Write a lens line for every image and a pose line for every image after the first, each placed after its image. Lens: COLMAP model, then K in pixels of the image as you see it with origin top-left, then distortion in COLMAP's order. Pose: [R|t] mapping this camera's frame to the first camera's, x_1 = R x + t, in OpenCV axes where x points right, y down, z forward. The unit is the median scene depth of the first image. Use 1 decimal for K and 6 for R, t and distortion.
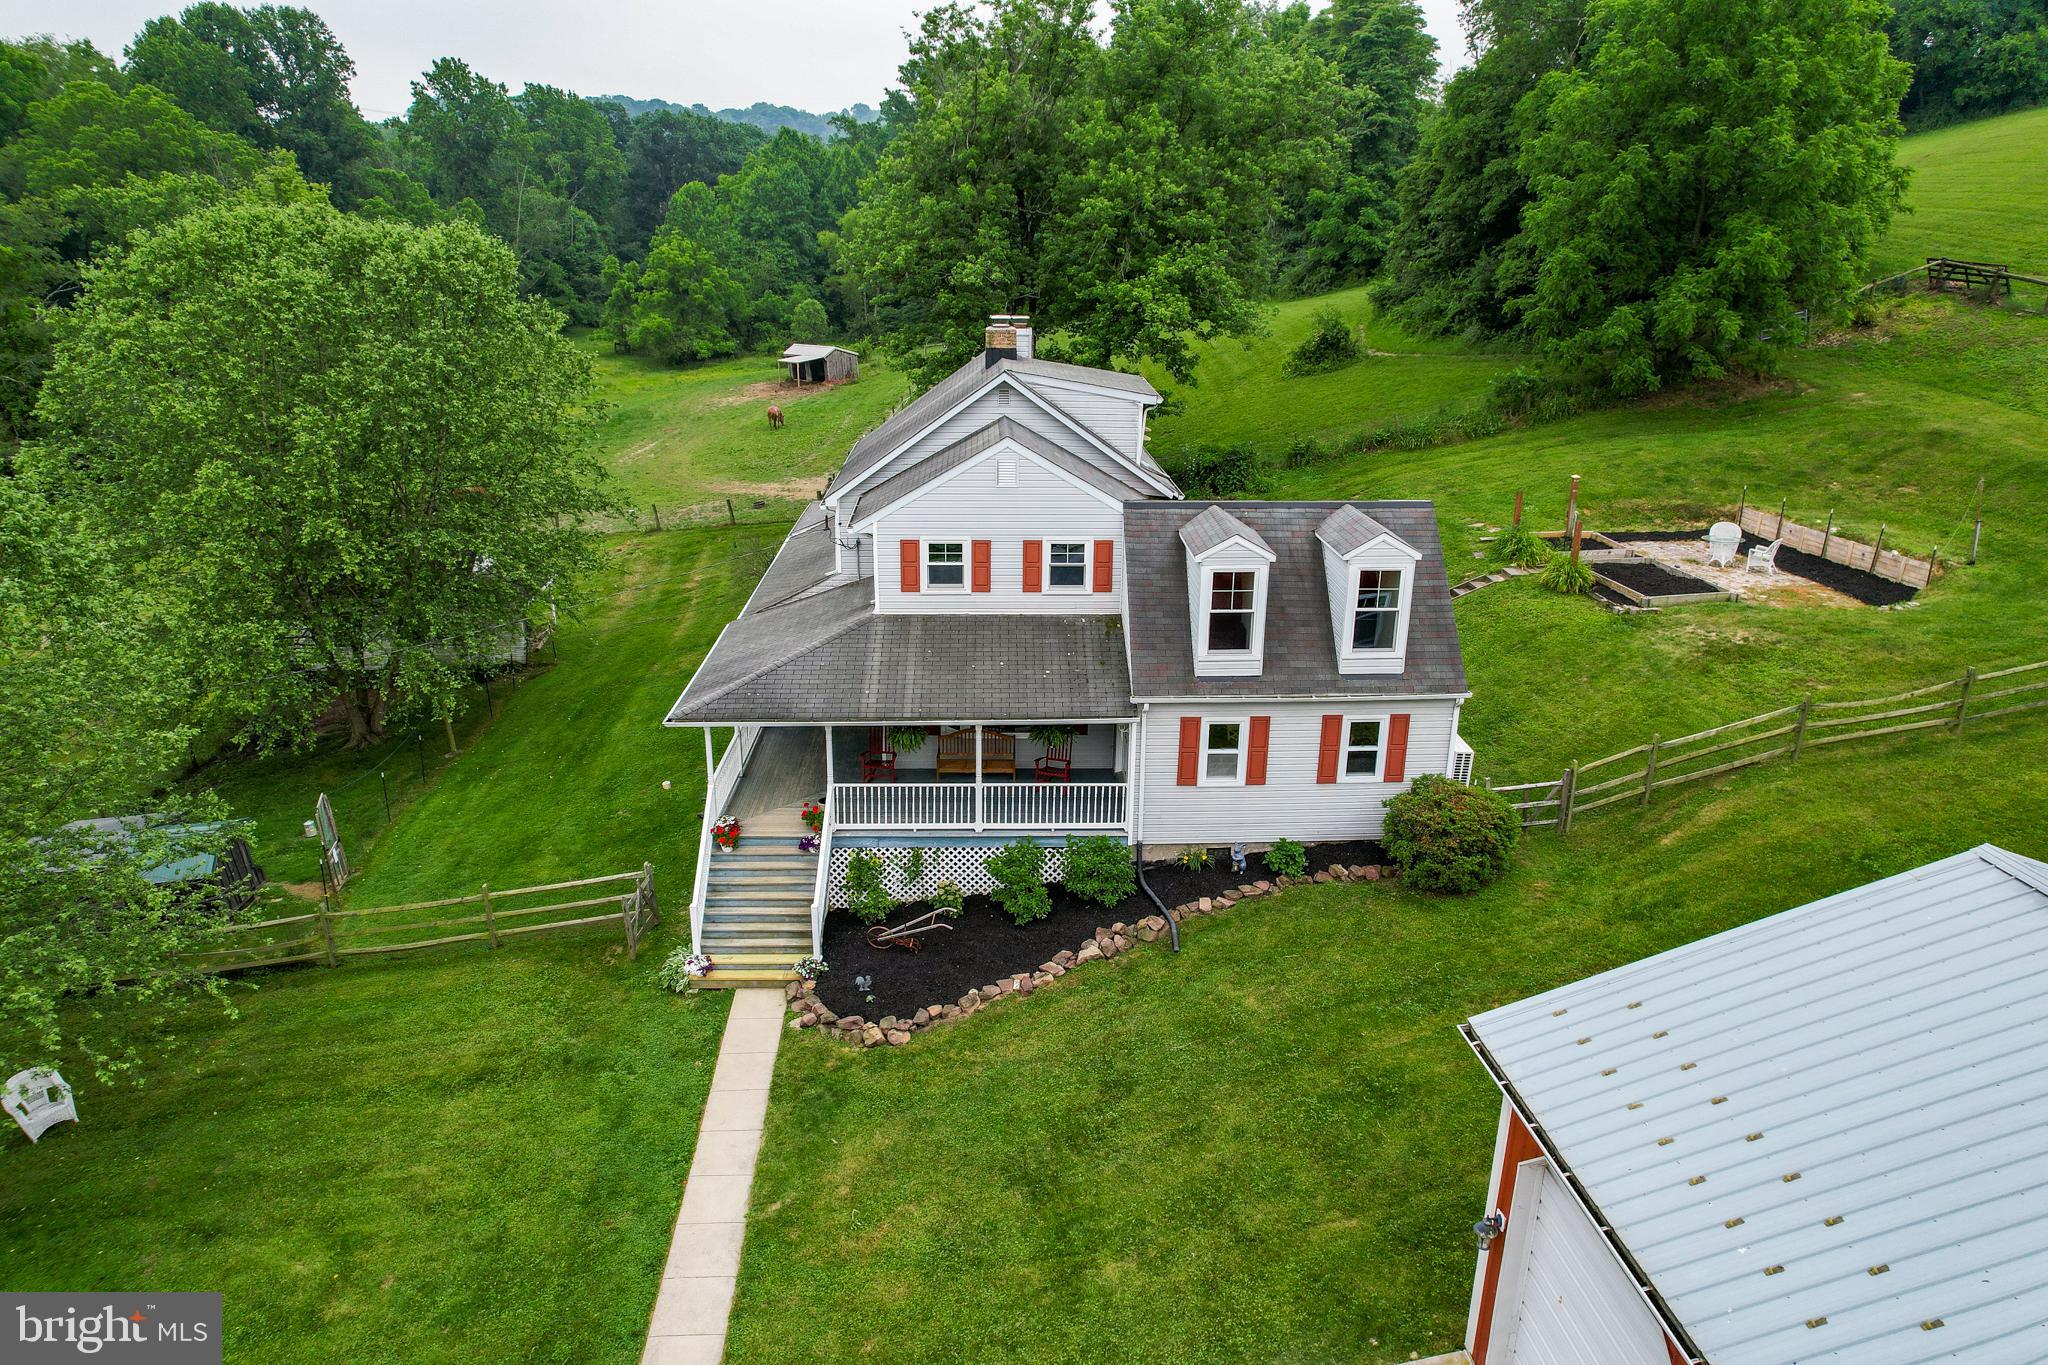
lens RADIAL K [[1299.7, 0, 1022.2], [0, 1299.7, 672.8], [0, 0, 1]] dist [-0.058400, 0.049095]
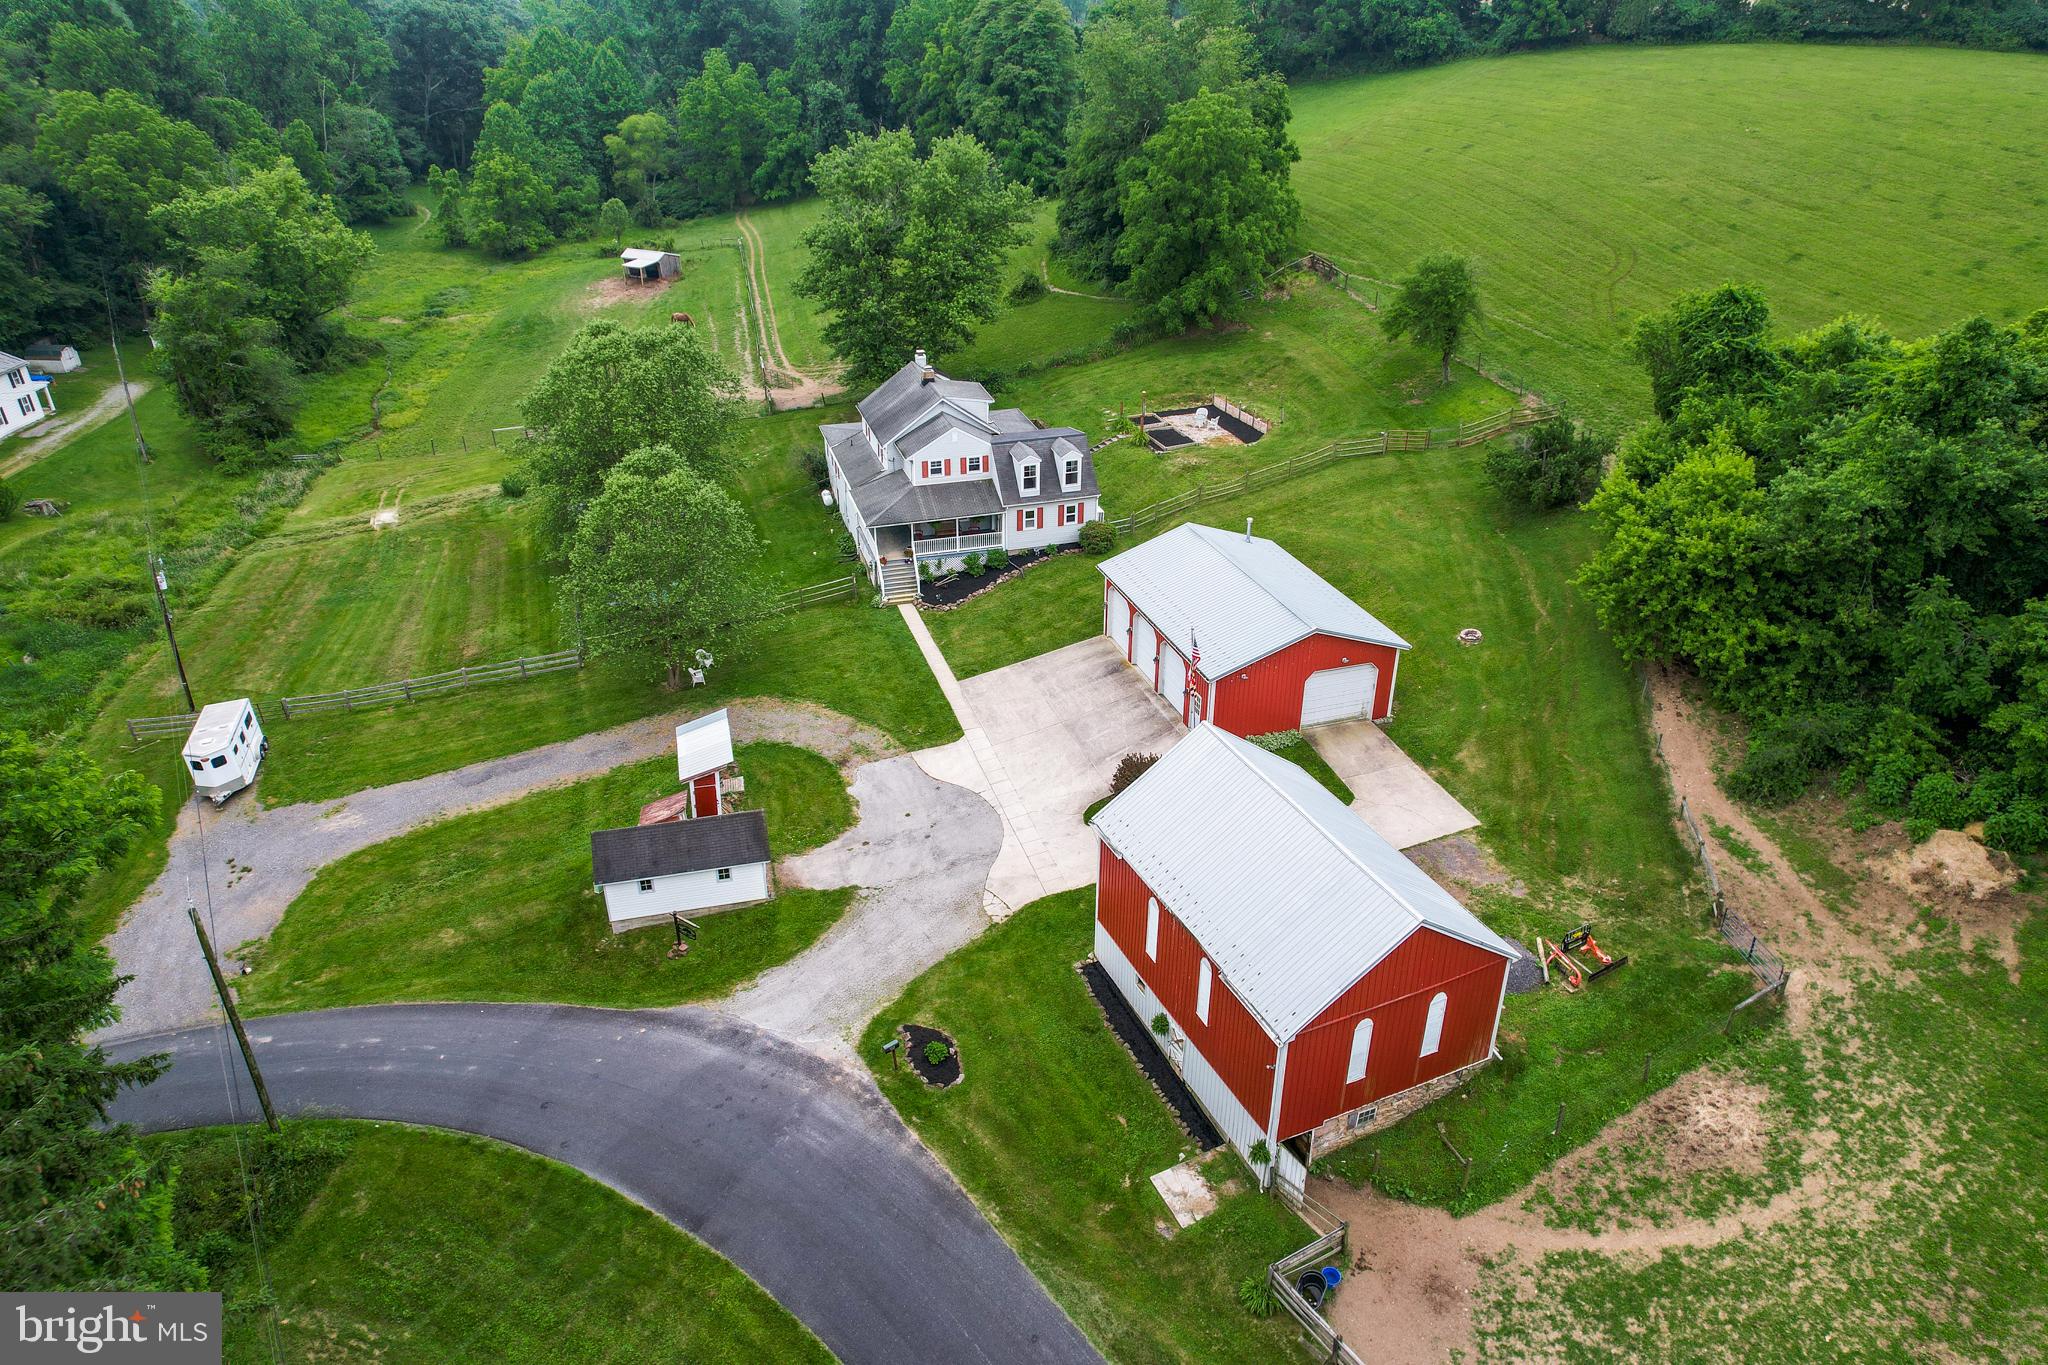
lens RADIAL K [[1299.7, 0, 1022.2], [0, 1299.7, 672.8], [0, 0, 1]] dist [-0.058400, 0.049095]
pose [[0.968007, -0.125199, 0.217457, -0.591864], [0.085967, 0.979654, 0.181349, -0.147332], [-0.235738, -0.156853, 0.959075, -2.084308]]
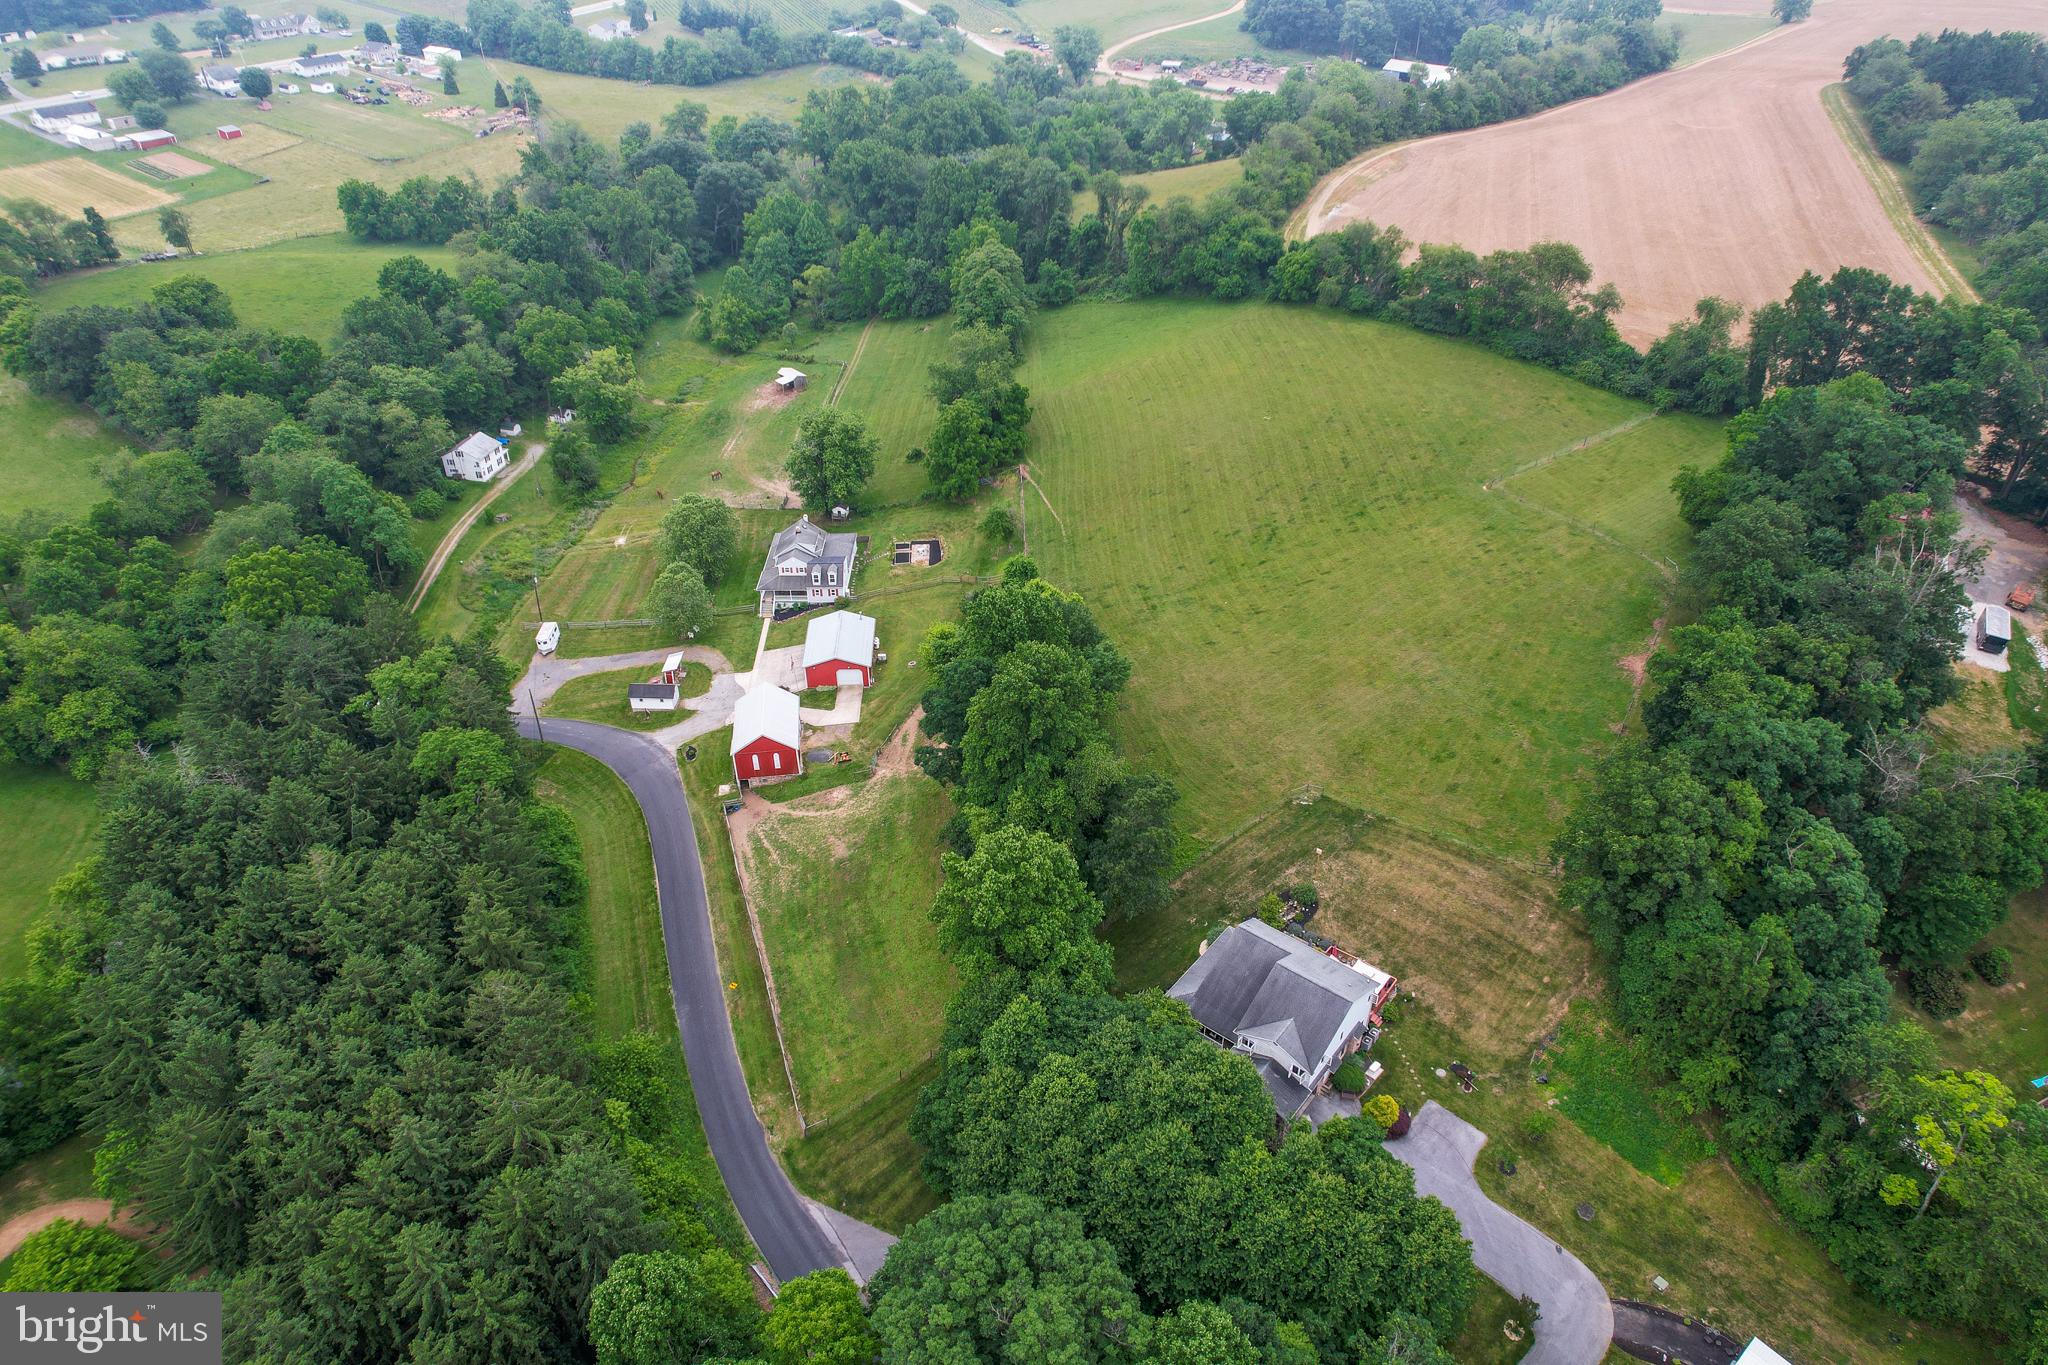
lens RADIAL K [[1299.7, 0, 1022.2], [0, 1299.7, 672.8], [0, 0, 1]] dist [-0.058400, 0.049095]
pose [[0.999512, 0.011023, -0.029234, 1.737661], [-0.002564, 0.961481, 0.274860, -1.773646], [0.031138, -0.274651, 0.961040, -7.314443]]
